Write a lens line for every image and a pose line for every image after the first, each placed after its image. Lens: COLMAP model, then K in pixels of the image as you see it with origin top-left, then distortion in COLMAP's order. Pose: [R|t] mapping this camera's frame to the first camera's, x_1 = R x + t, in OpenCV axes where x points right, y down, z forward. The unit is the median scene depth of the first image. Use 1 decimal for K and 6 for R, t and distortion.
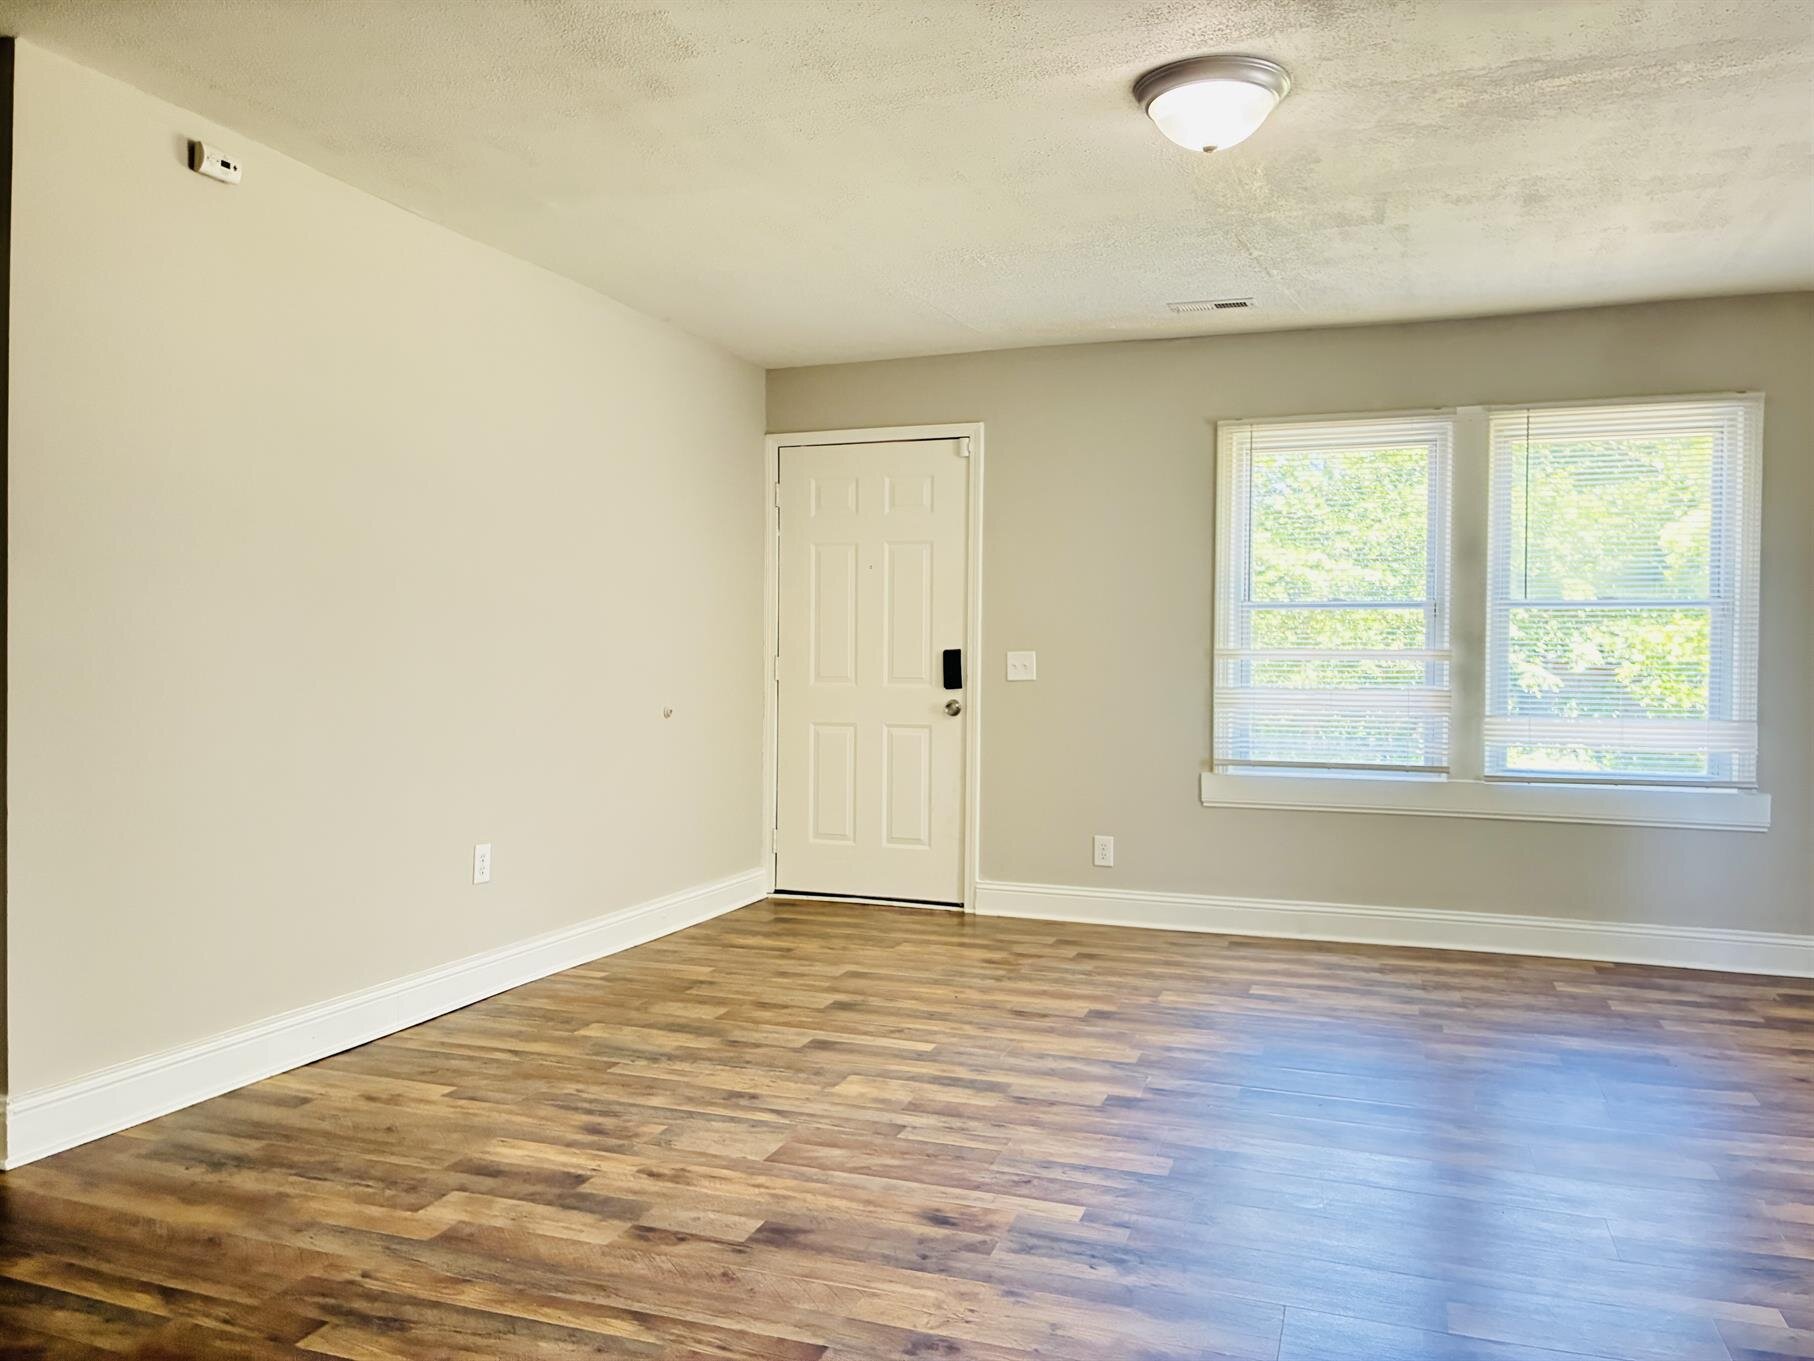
lens RADIAL K [[1383.0, 0, 896.3], [0, 1383.0, 682.7], [0, 0, 1]] dist [0.057218, -0.066520]
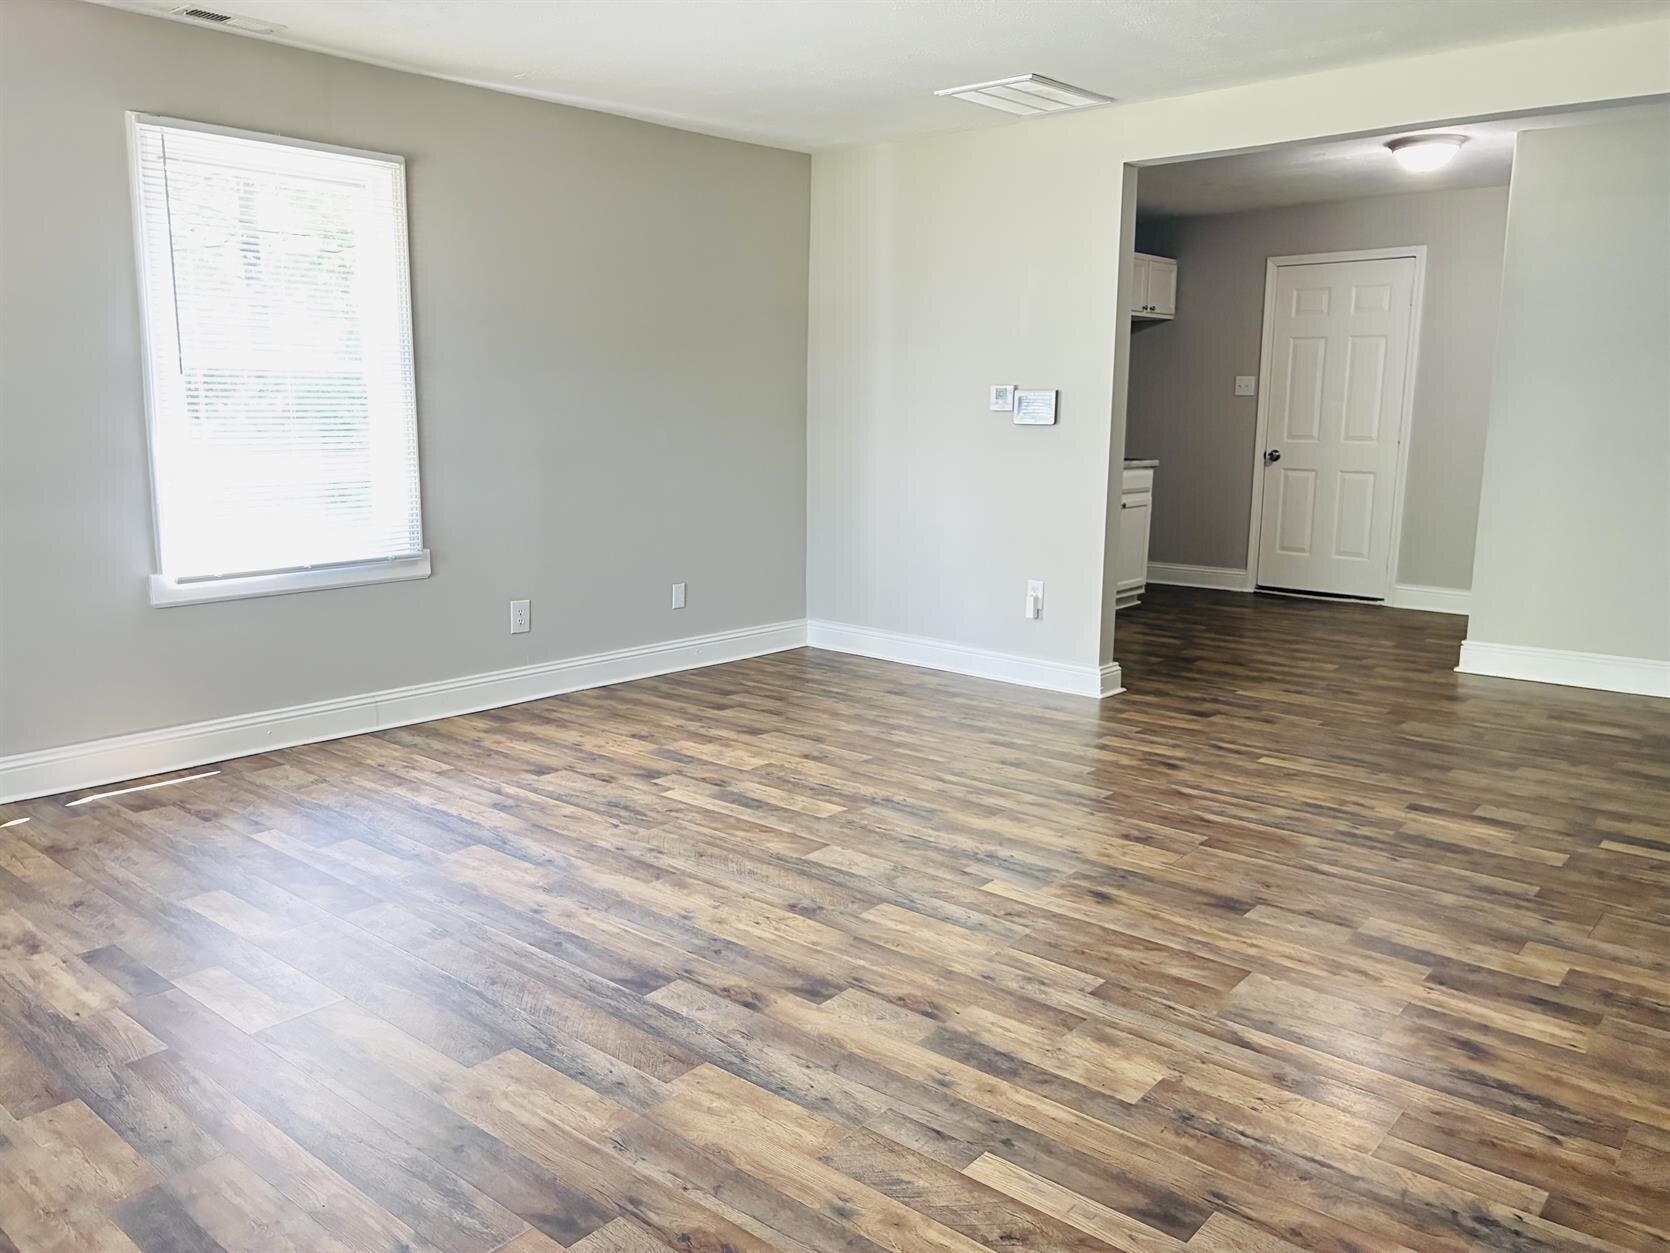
lens RADIAL K [[1273.2, 0, 830.1], [0, 1273.2, 628.8], [0, 0, 1]] dist [0.057218, -0.066520]
pose [[-0.935818, -0.080269, 0.343221, -0.101142], [-0.010182, 0.979475, 0.201307, -0.077014], [-0.352336, 0.184892, -0.917428, 1.780831]]
